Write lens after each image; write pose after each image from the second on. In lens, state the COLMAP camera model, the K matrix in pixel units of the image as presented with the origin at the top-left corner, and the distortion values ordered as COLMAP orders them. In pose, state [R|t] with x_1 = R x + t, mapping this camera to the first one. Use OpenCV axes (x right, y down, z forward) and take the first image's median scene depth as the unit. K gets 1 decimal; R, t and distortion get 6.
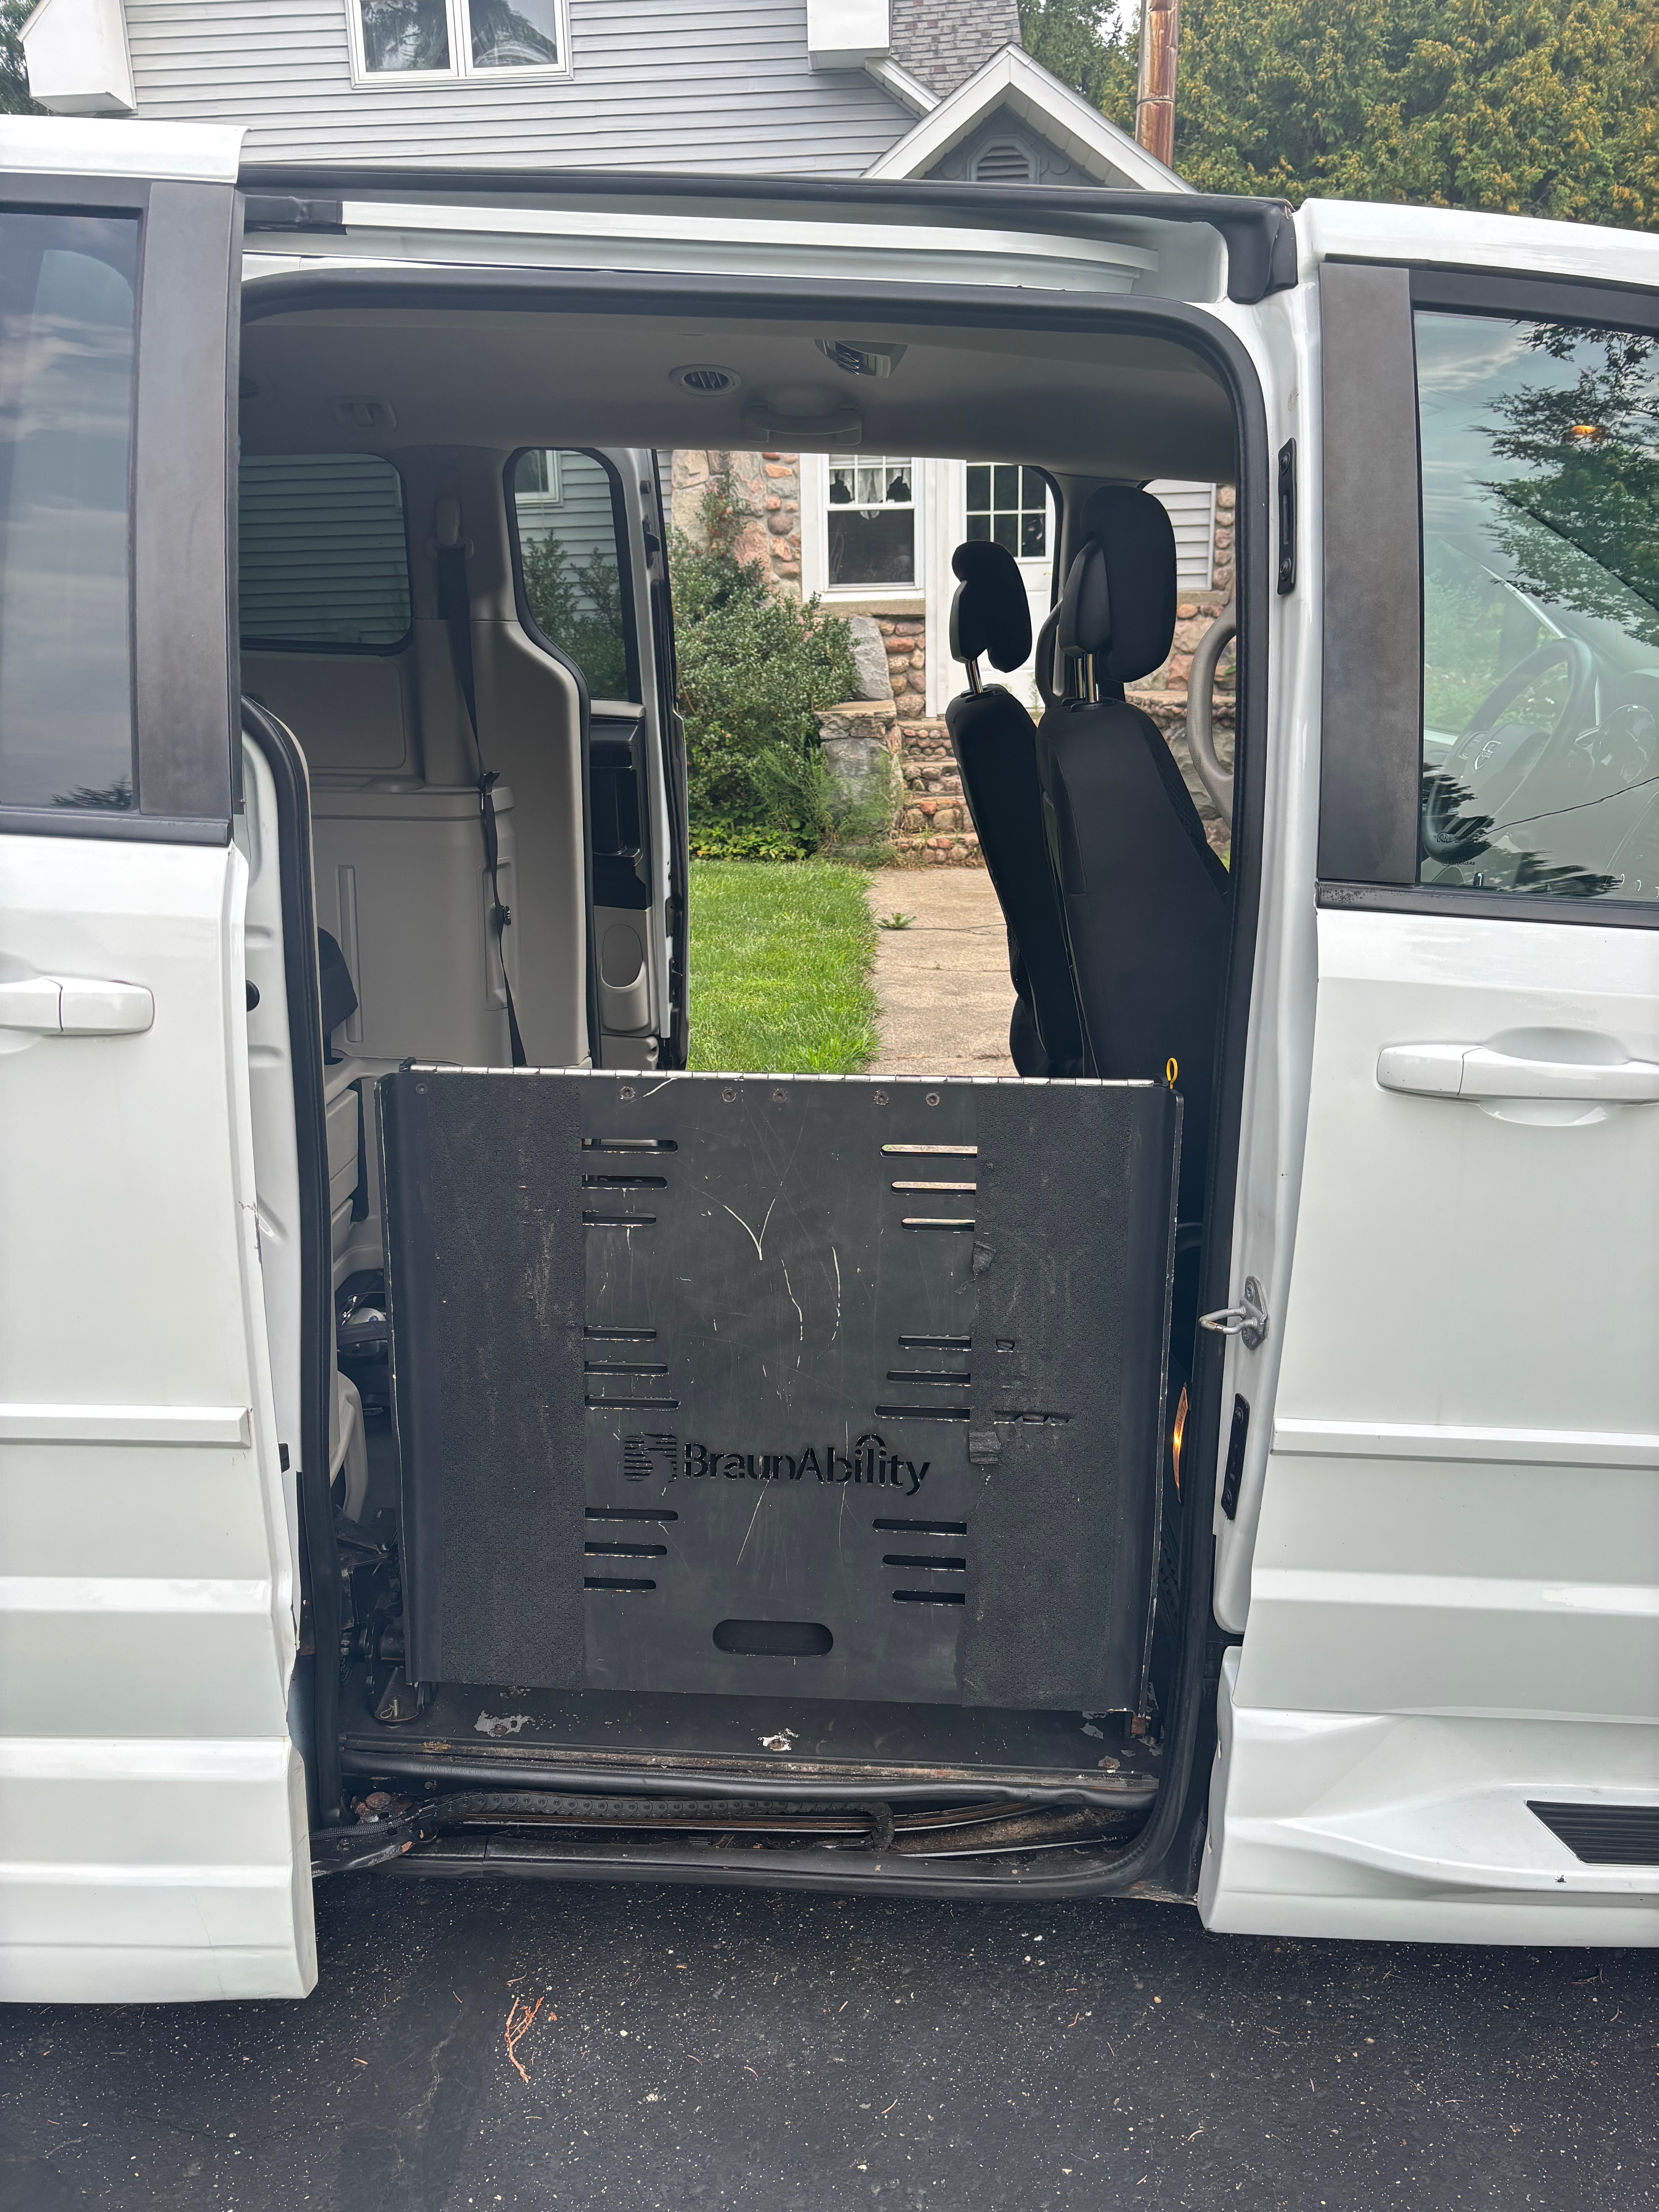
lens RADIAL K [[1567.7, 0, 829.5], [0, 1567.7, 1106.0], [0, 0, 1]] dist [-0.001483, -0.018637]
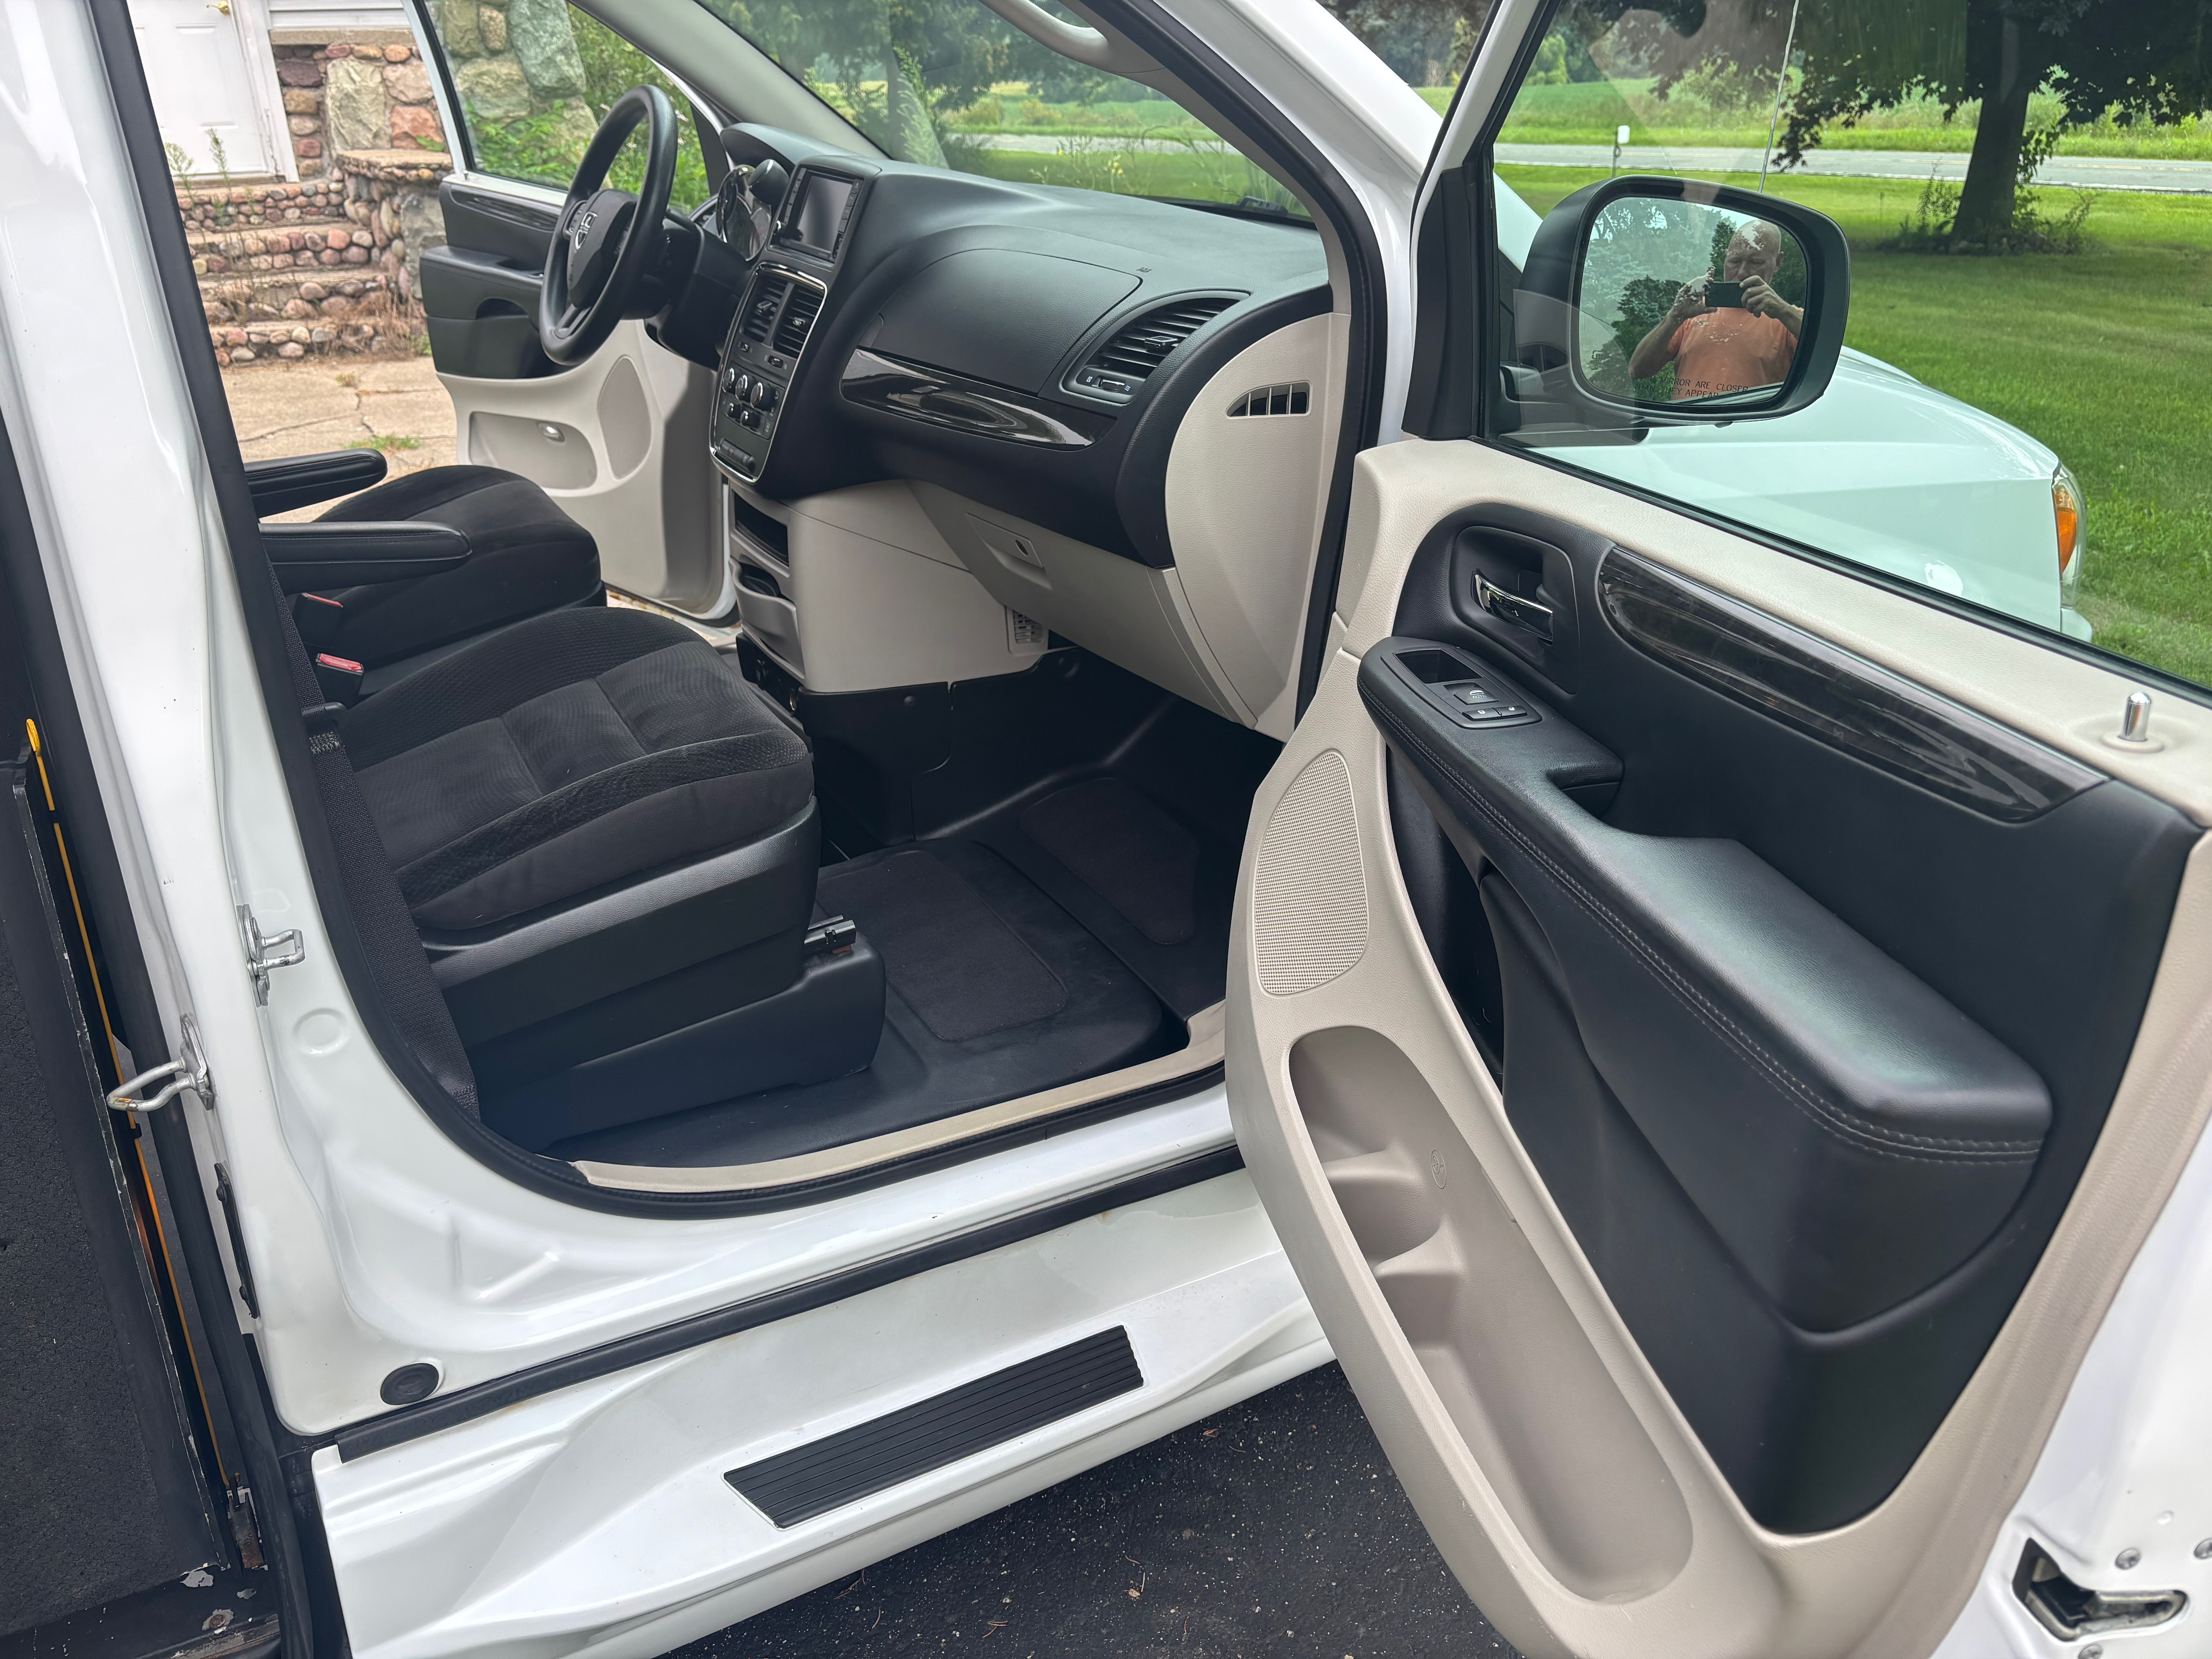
lens RADIAL K [[1567.7, 0, 1106.0], [0, 1567.7, 829.5], [0, 0, 1]] dist [-0.001483, -0.018637]
pose [[0.841815, -0.215775, 0.494760, 0.023013], [0.138411, 0.972266, 0.188523, -0.003981], [-0.521717, -0.090221, 0.848334, 0.014110]]
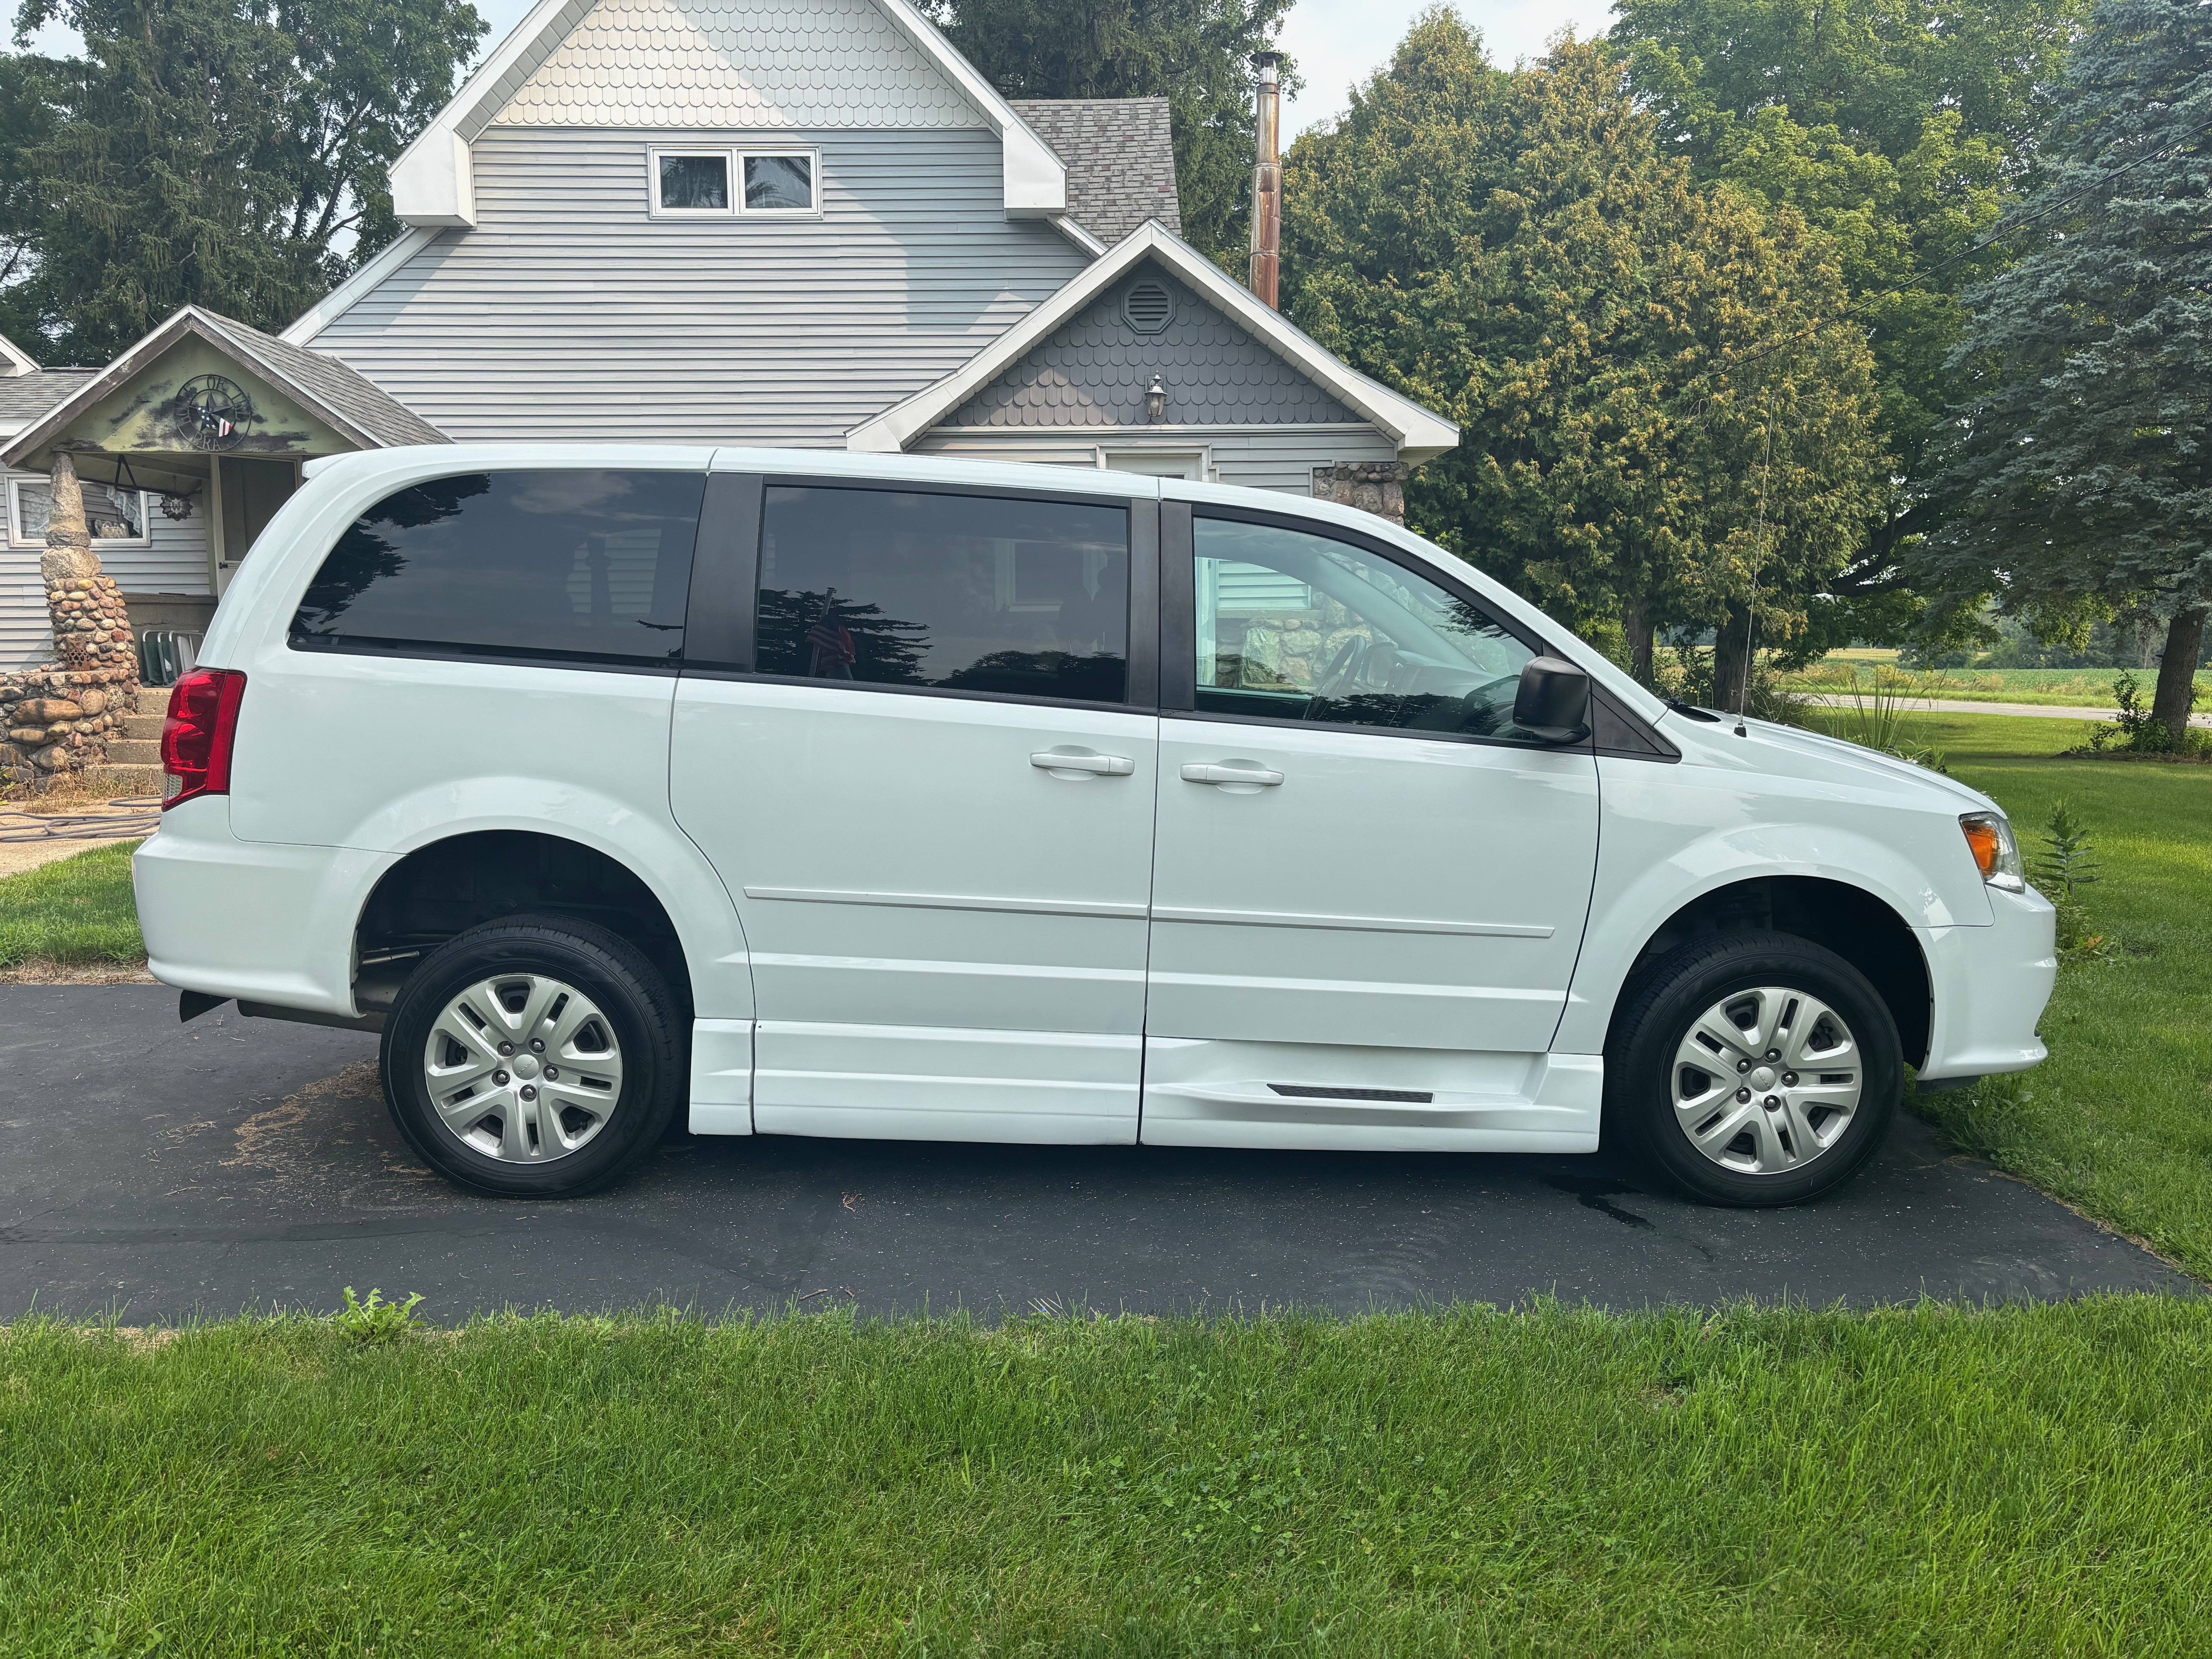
lens RADIAL K [[1567.7, 0, 1106.0], [0, 1567.7, 829.5], [0, 0, 1]] dist [-0.001483, -0.018637]
pose [[0.998386, 0.014505, 0.054914, 0.004556], [-0.004817, 0.984979, -0.172608, 0.044118], [-0.056593, 0.172064, 0.983459, -0.137385]]
